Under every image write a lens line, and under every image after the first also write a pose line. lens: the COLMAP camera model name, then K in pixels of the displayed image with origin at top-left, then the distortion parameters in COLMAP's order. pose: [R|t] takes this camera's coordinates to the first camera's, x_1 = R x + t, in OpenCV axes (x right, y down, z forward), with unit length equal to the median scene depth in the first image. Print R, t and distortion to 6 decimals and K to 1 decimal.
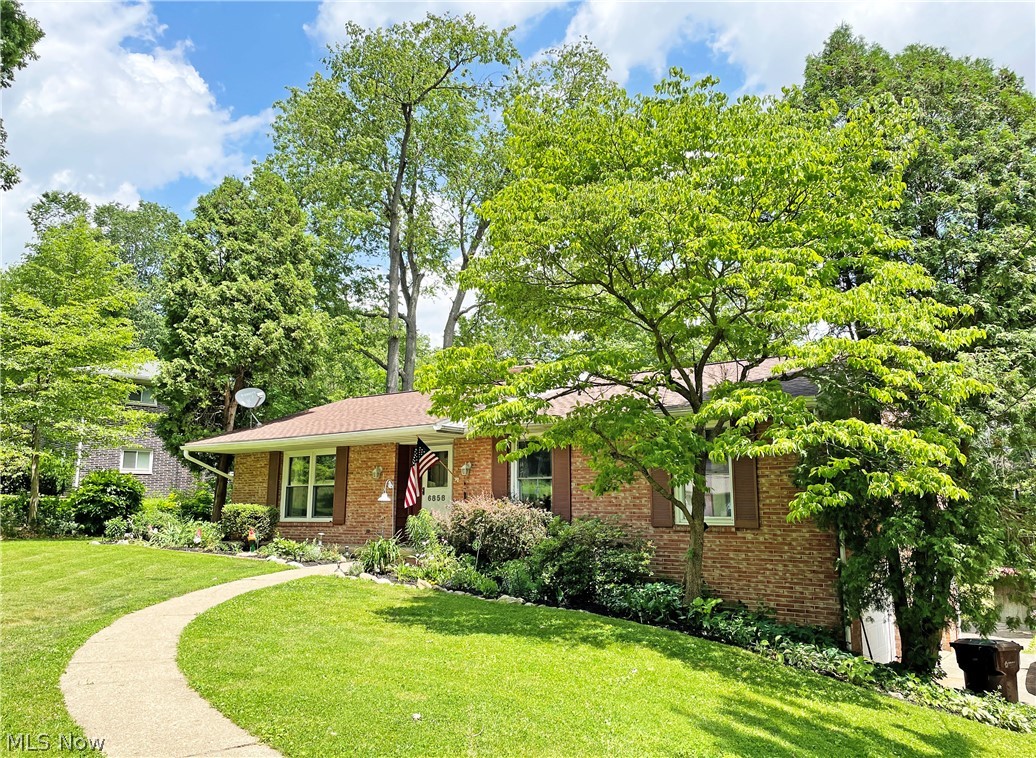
lens RADIAL K [[748.6, 0, 518.0], [0, 748.6, 379.0], [0, 0, 1]] dist [0.037377, -0.000437]
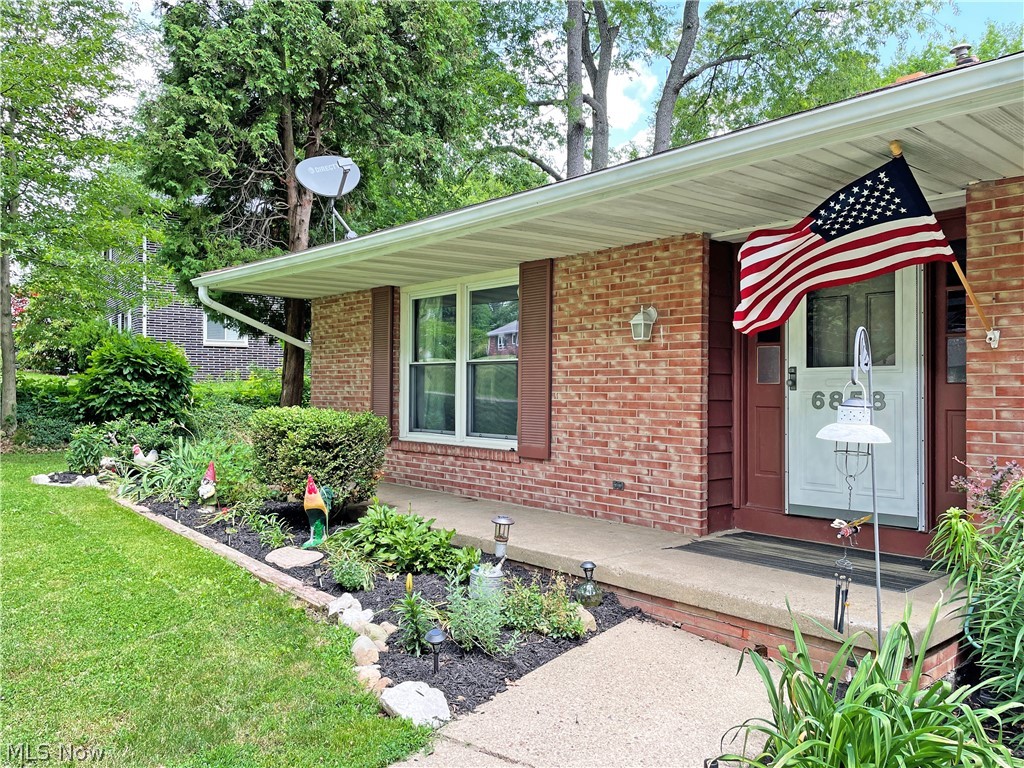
lens RADIAL K [[749.1, 0, 512.0], [0, 749.1, 384.0], [0, 0, 1]] dist [0.088021, -0.004658]
pose [[0.979674, 0.000579, -0.200596, -0.154584], [0.033817, 0.985207, 0.167997, 0.079841], [0.197726, -0.171365, 0.965162, 0.565208]]
